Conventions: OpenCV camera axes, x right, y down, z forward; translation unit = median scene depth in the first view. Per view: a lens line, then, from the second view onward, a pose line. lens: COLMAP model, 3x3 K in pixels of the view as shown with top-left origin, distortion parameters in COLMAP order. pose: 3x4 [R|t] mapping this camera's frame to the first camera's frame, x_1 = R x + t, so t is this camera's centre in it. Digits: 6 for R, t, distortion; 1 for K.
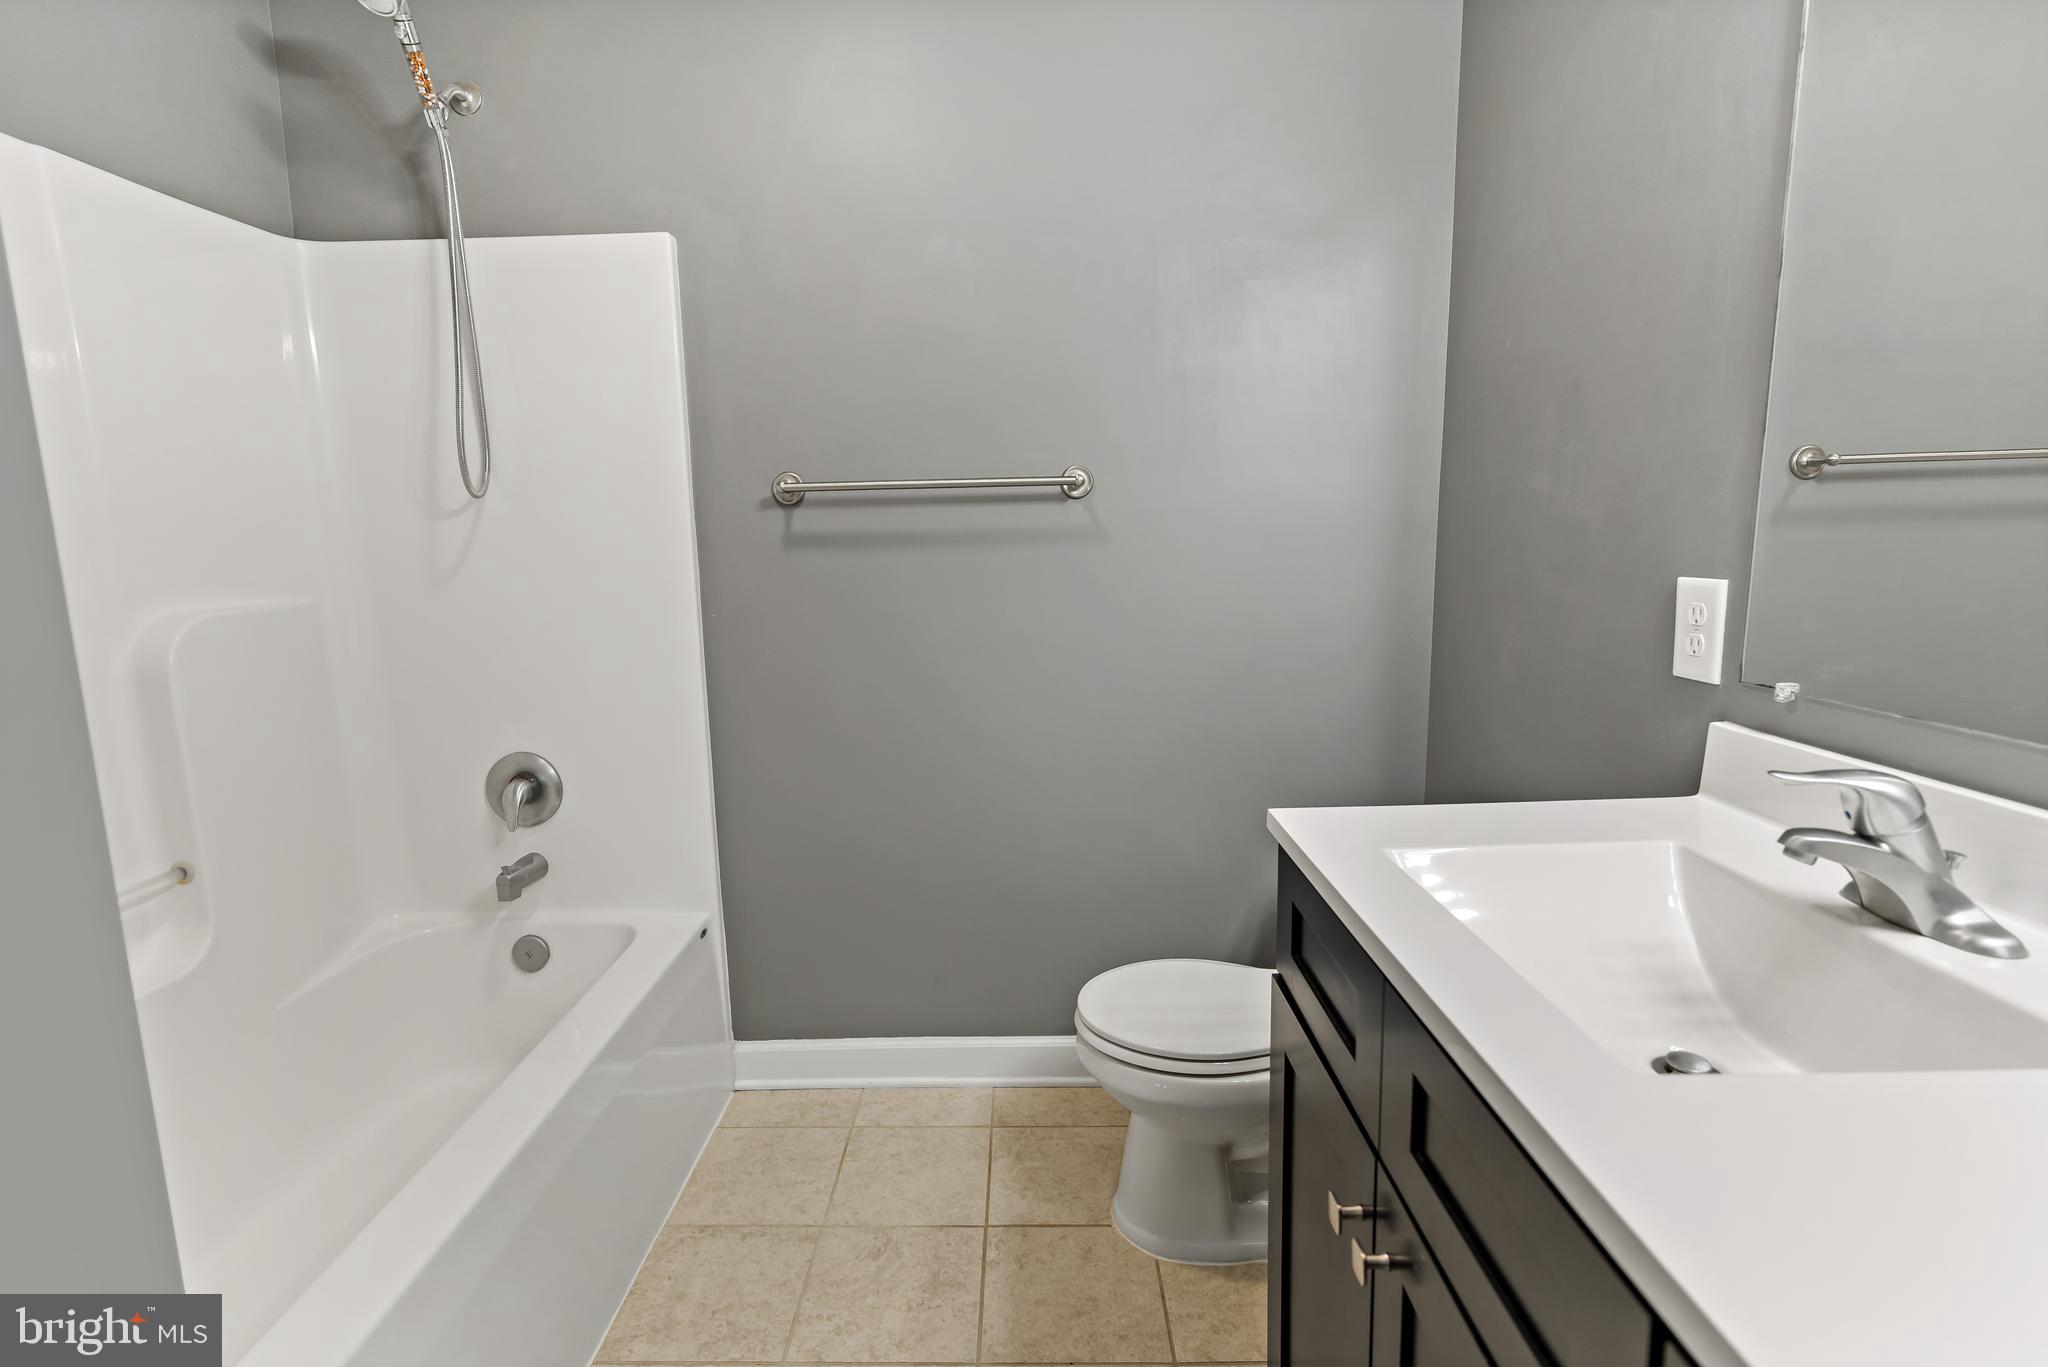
lens RADIAL K [[992.4, 0, 1011.4], [0, 992.4, 691.6], [0, 0, 1]] dist [-0.001357, 0.000183]
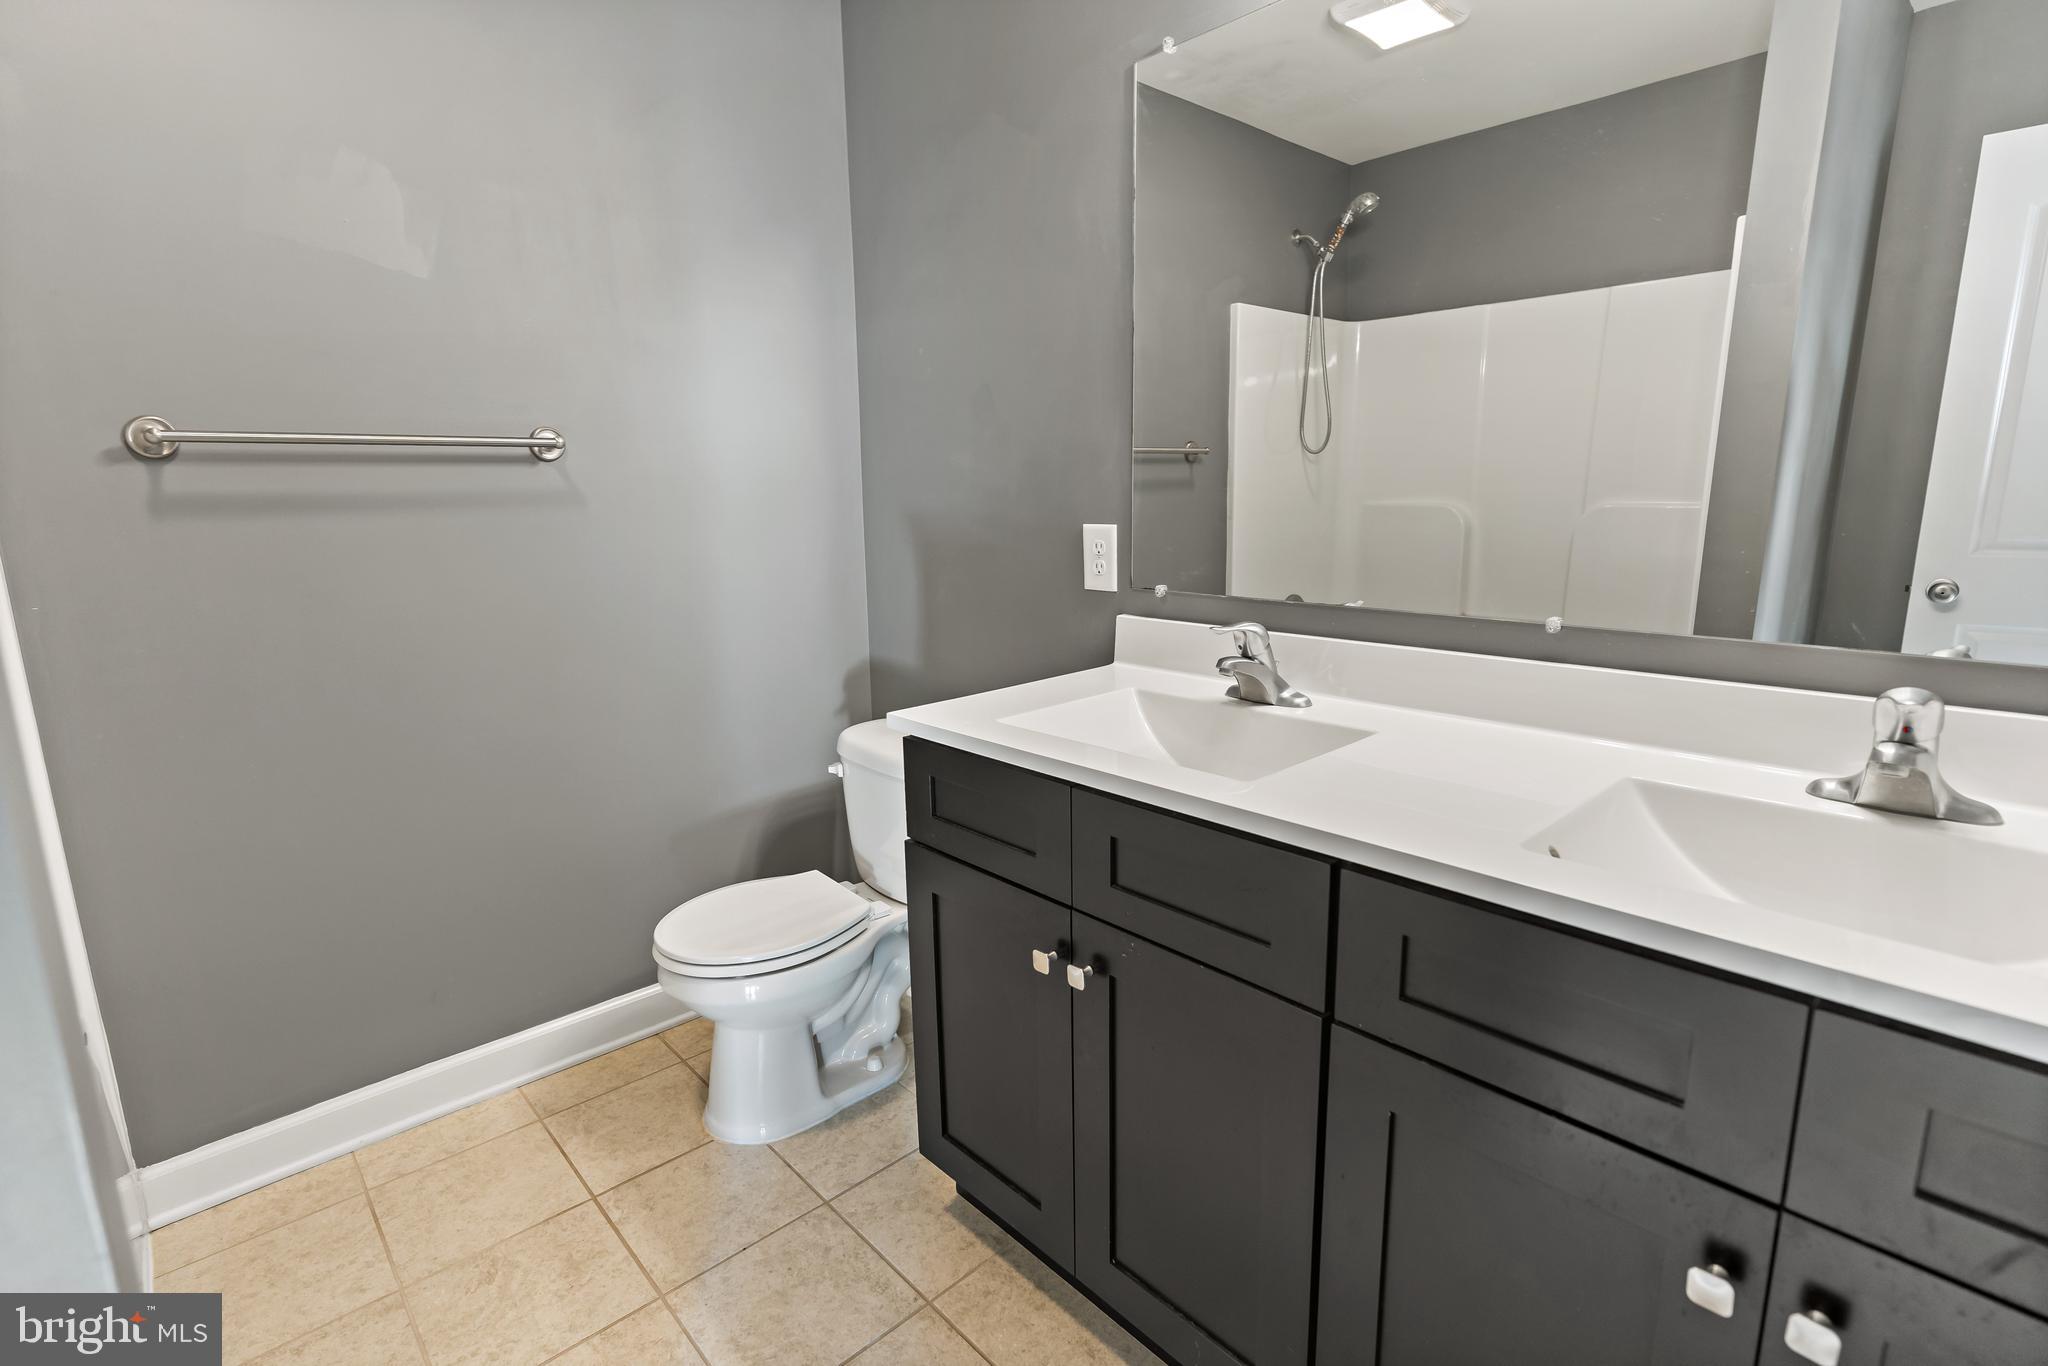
lens RADIAL K [[992.4, 0, 1011.4], [0, 992.4, 691.1], [0, 0, 1]] dist [-0.001357, 0.000183]
pose [[0.719427, -0.129180, 0.682450, -0.359155], [0.111159, 0.991302, 0.070461, 0.014213], [-0.685616, 0.025169, 0.727528, -0.022113]]
